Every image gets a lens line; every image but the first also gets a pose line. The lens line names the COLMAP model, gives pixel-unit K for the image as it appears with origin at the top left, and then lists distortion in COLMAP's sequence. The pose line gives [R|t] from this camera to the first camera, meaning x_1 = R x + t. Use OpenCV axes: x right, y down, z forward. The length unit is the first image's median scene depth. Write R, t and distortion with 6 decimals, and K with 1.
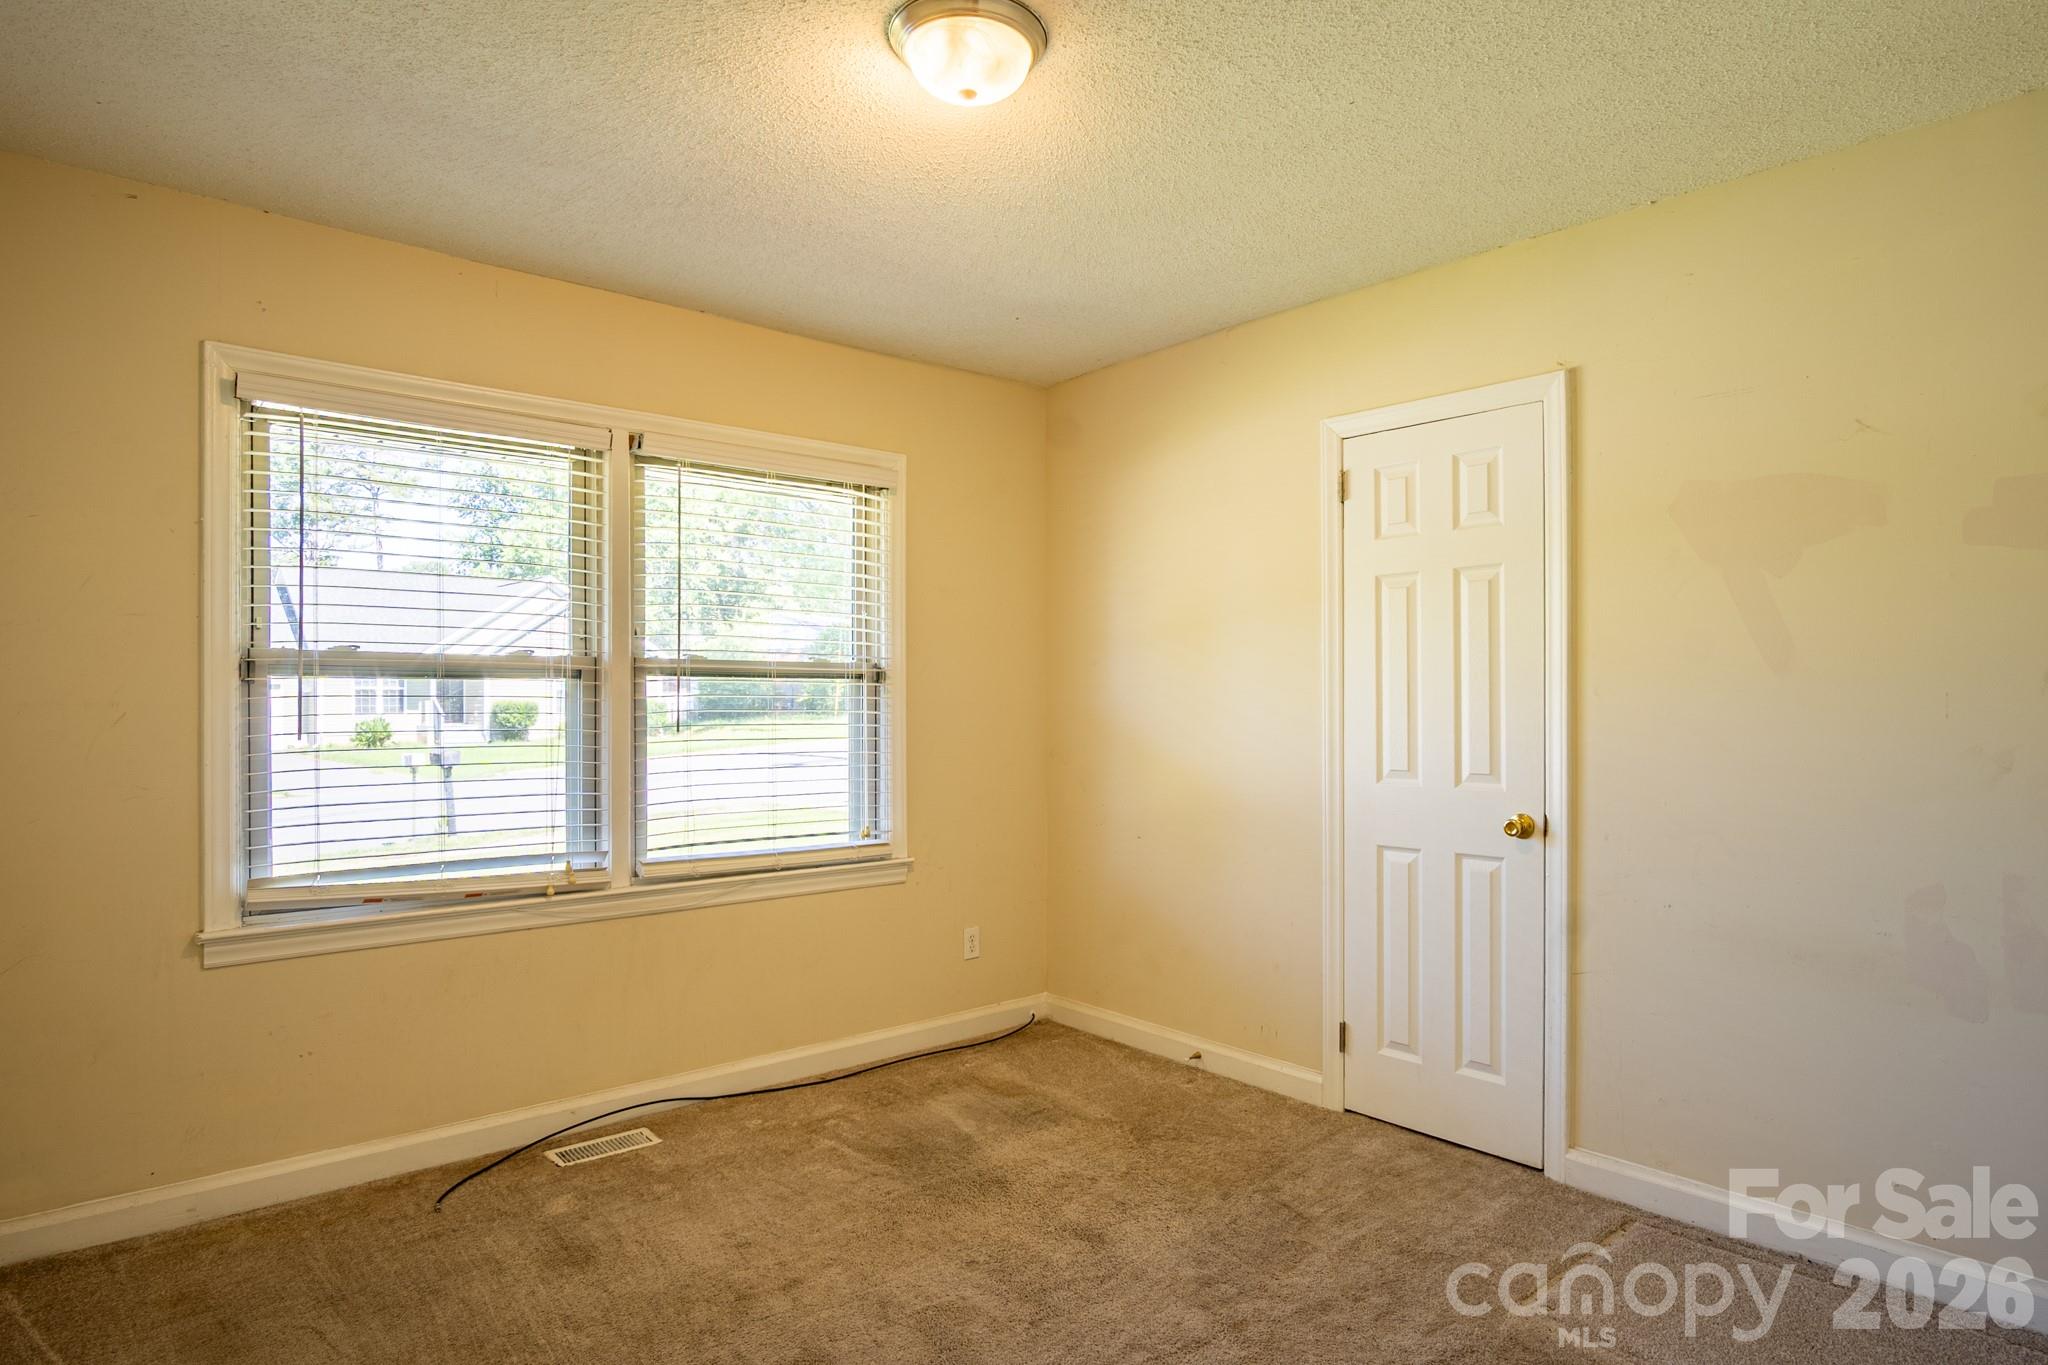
lens RADIAL K [[1131.1, 0, 1021.4], [0, 1131.1, 702.2], [0, 0, 1]] dist [-0.011967, 0.000994]
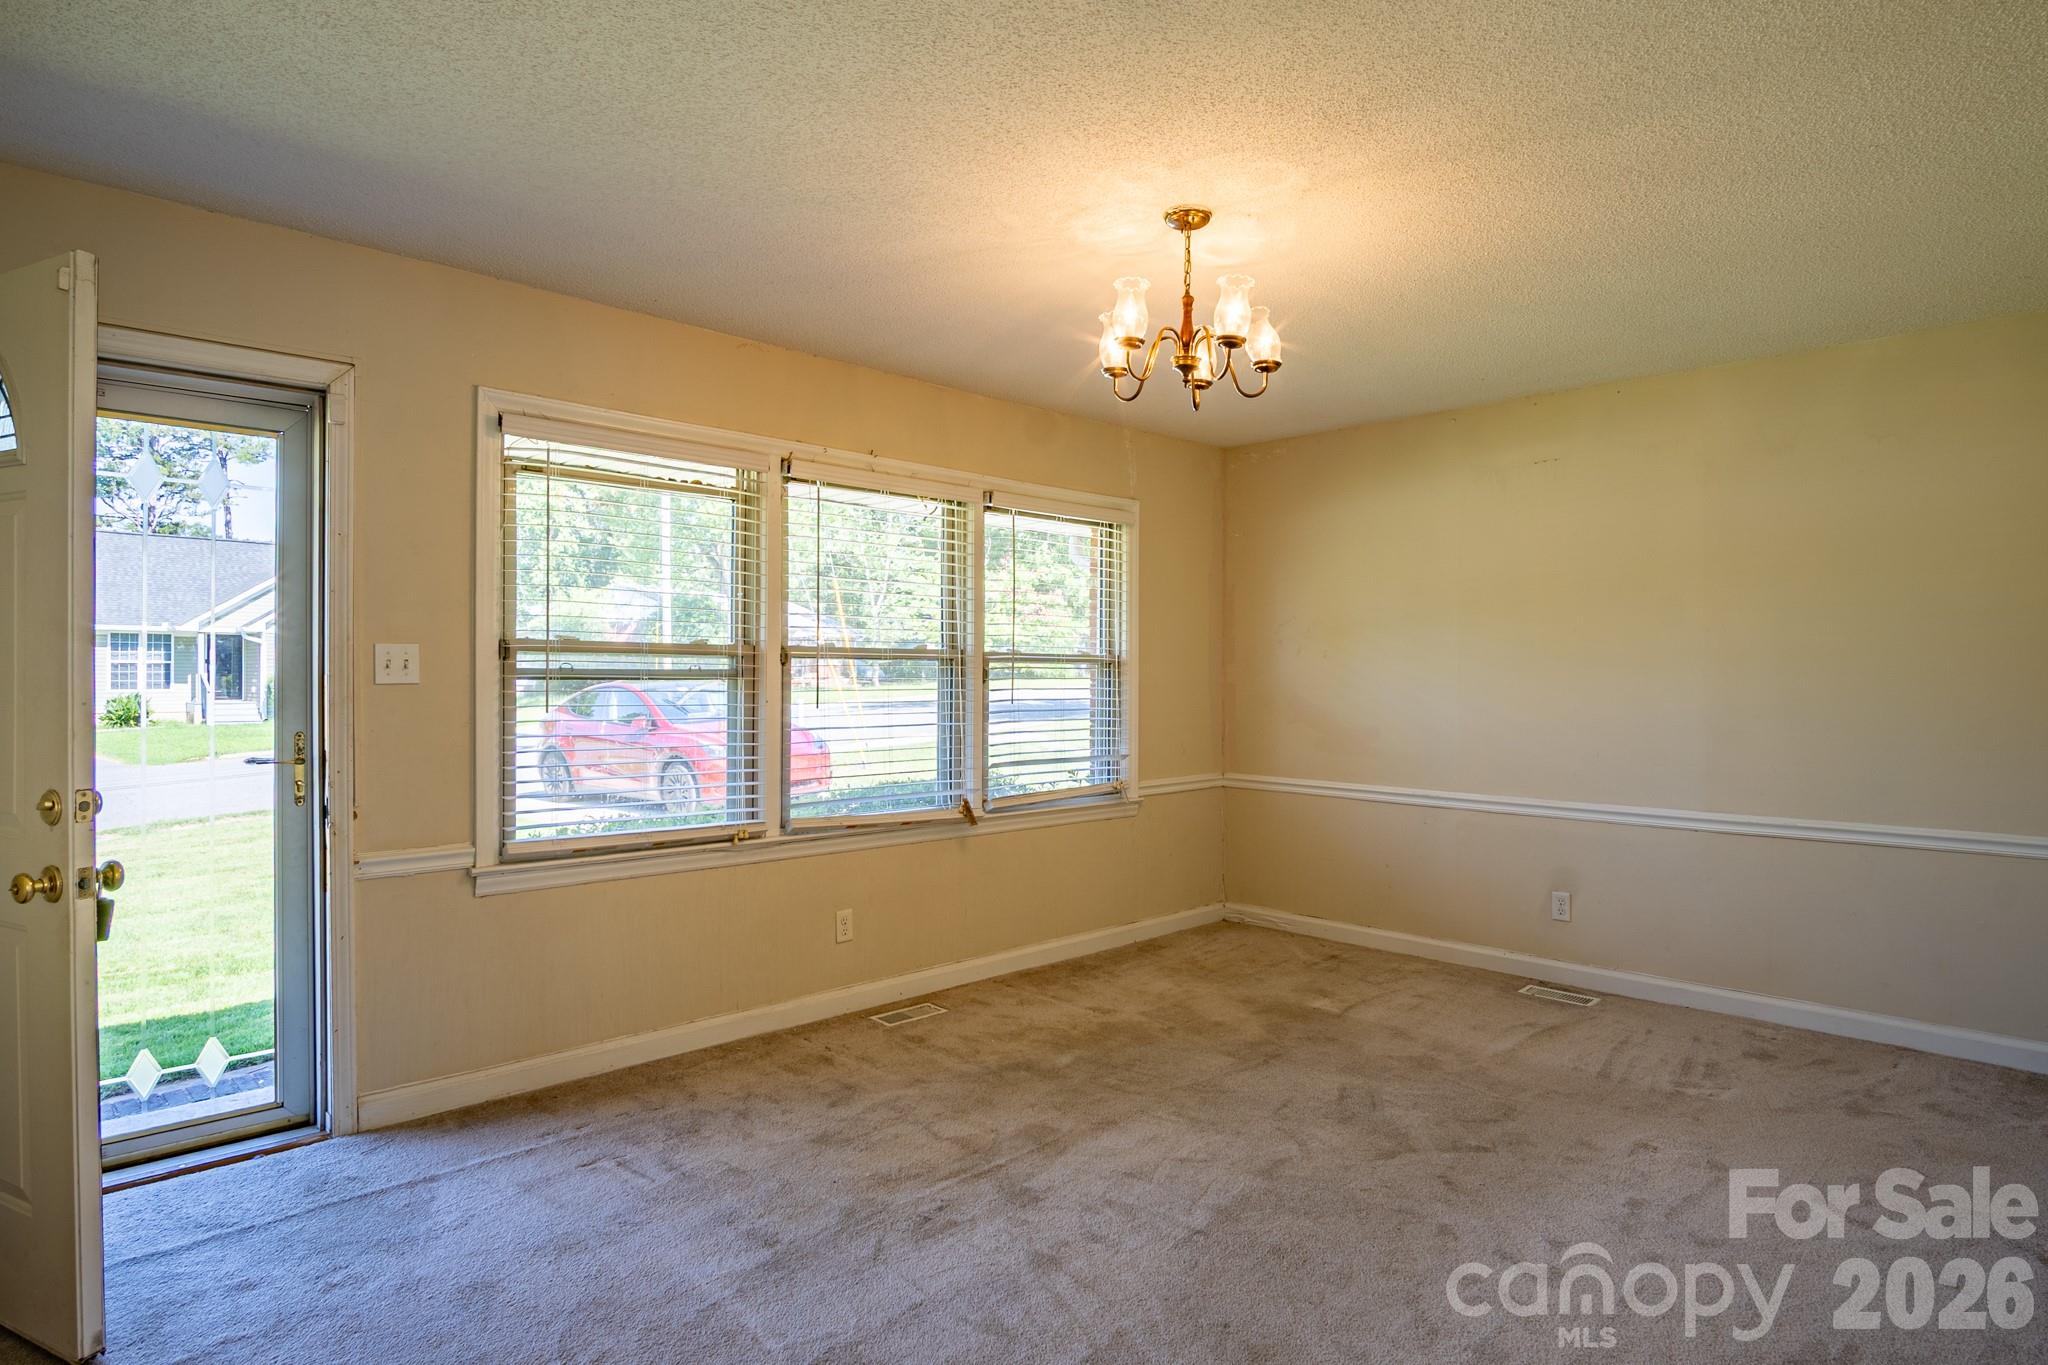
lens RADIAL K [[1045.0, 0, 1022.9], [0, 1045.0, 668.4], [0, 0, 1]] dist [-0.035243, -0.000410]
pose [[0.998921, 0.005198, 0.046152, -0.179957], [-0.004517, 0.999879, -0.014860, 0.001173], [-0.046223, 0.014635, 0.998824, -0.149194]]
